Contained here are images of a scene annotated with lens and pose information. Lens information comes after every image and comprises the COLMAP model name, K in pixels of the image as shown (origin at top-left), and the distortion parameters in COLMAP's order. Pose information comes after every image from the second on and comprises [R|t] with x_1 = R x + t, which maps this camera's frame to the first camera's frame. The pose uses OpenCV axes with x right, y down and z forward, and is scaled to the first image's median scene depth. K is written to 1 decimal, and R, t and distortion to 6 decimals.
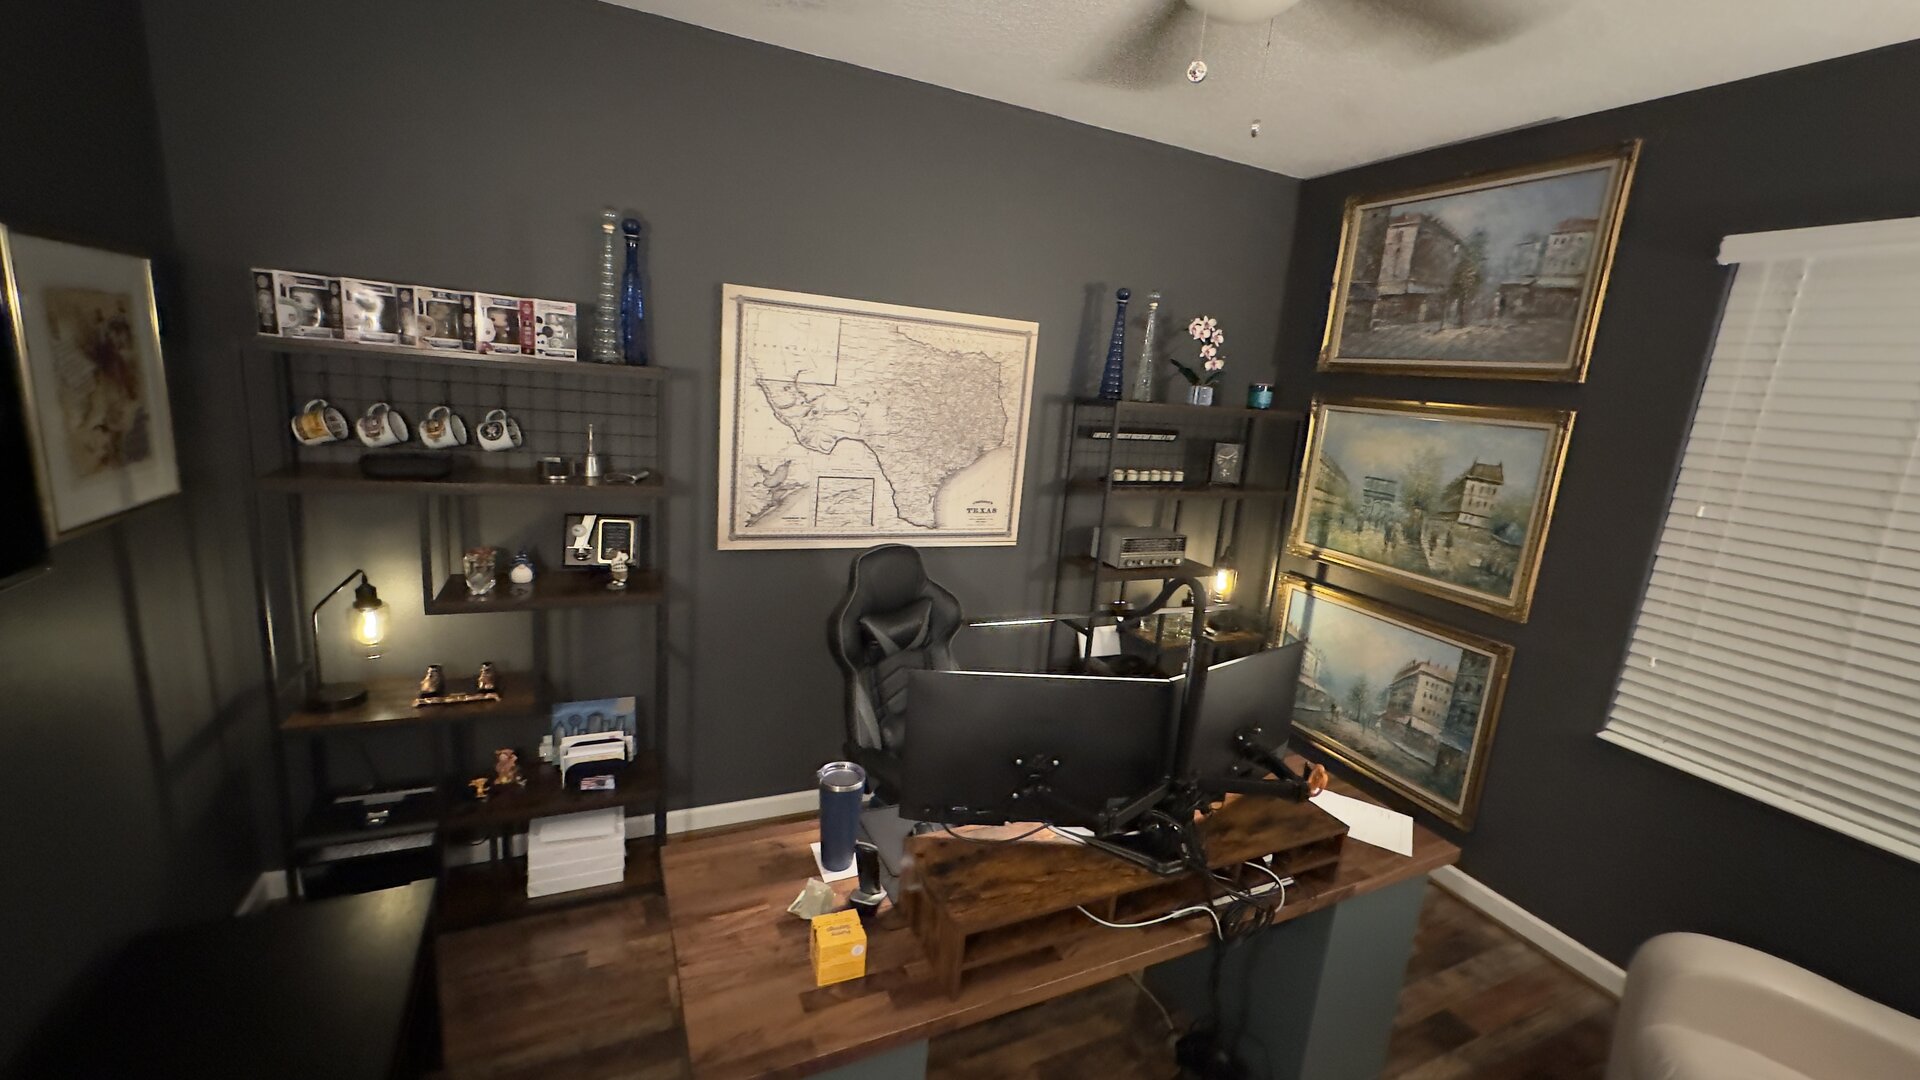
lens RADIAL K [[775.6, 0, 962.8], [0, 775.6, 541.5], [0, 0, 1]] dist [-0.003426, -0.000297]
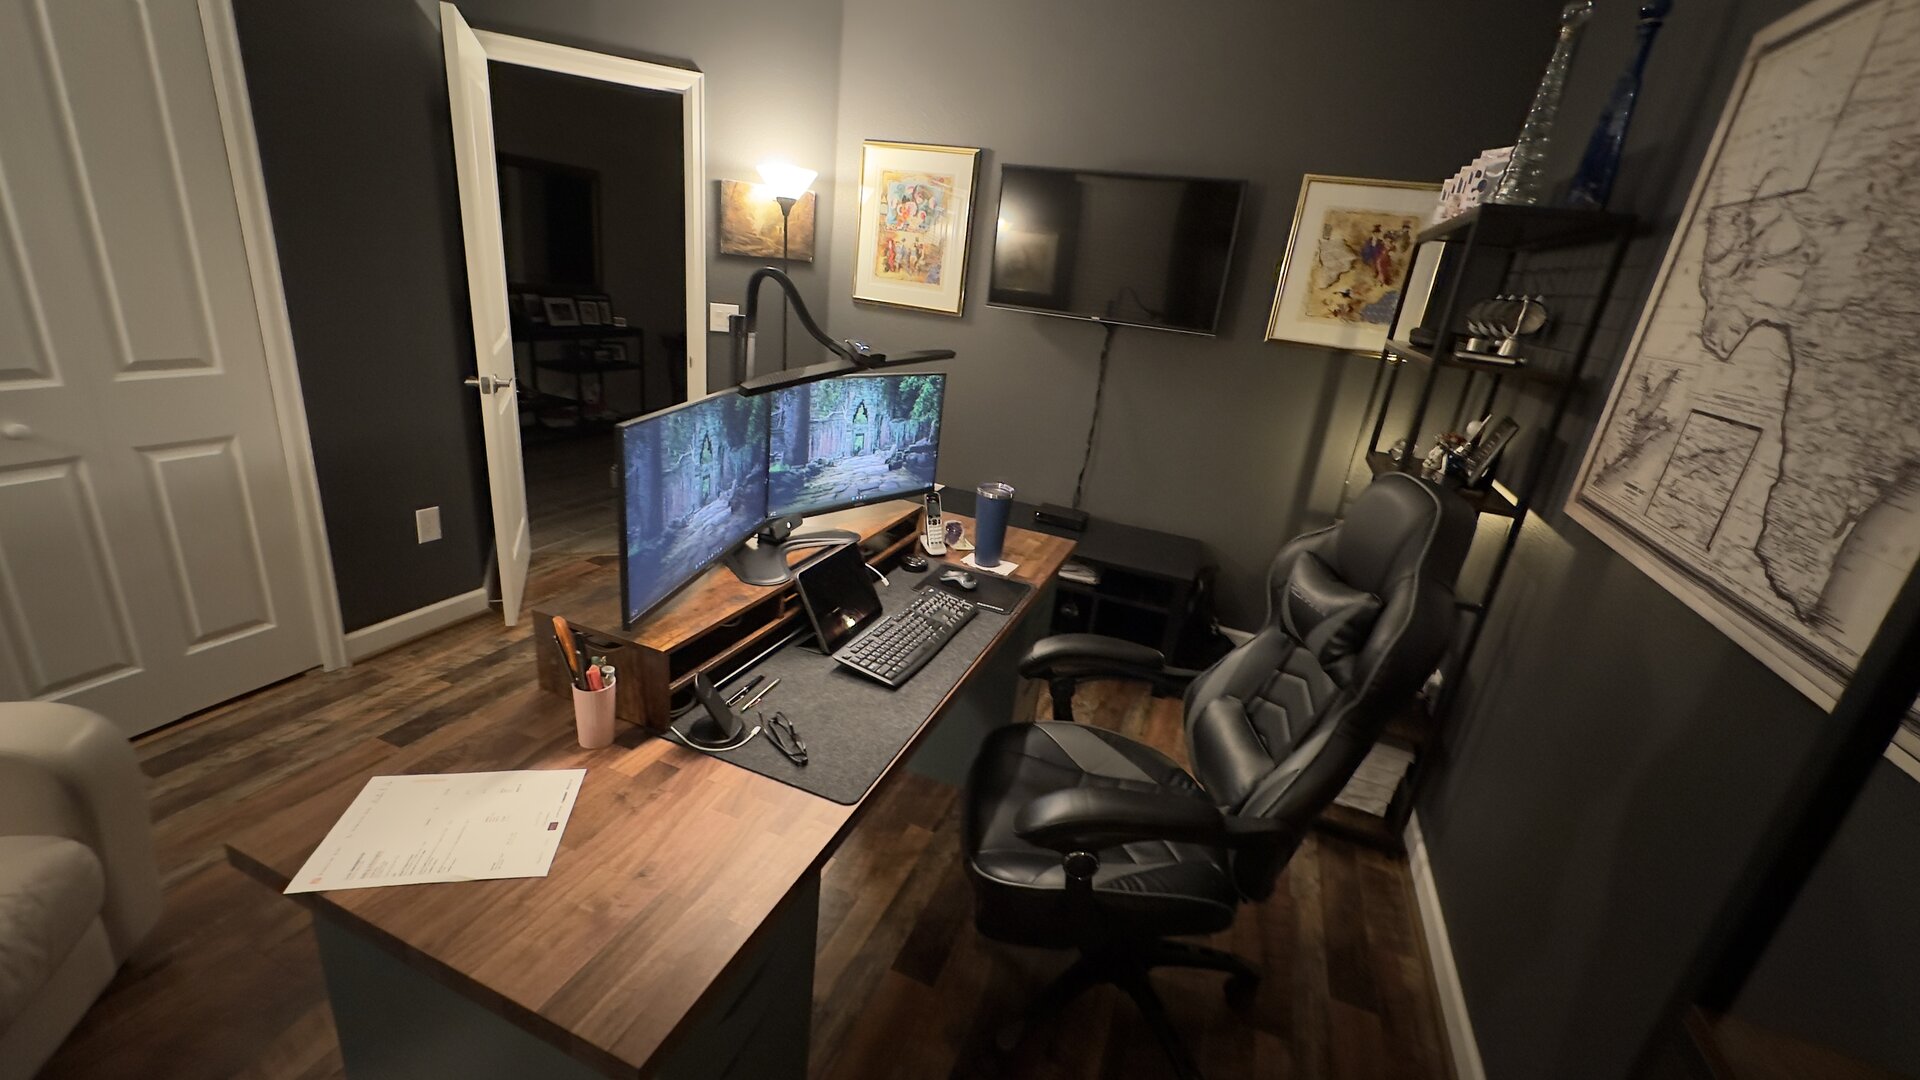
lens RADIAL K [[775.6, 0, 957.0], [0, 775.6, 549.5], [0, 0, 1]] dist [-0.003426, -0.000297]
pose [[-0.717246, 0.085275, -0.691583, 0.441597], [-0.303665, 0.855033, 0.420363, -0.071970], [0.627173, 0.511513, -0.587374, 1.024149]]
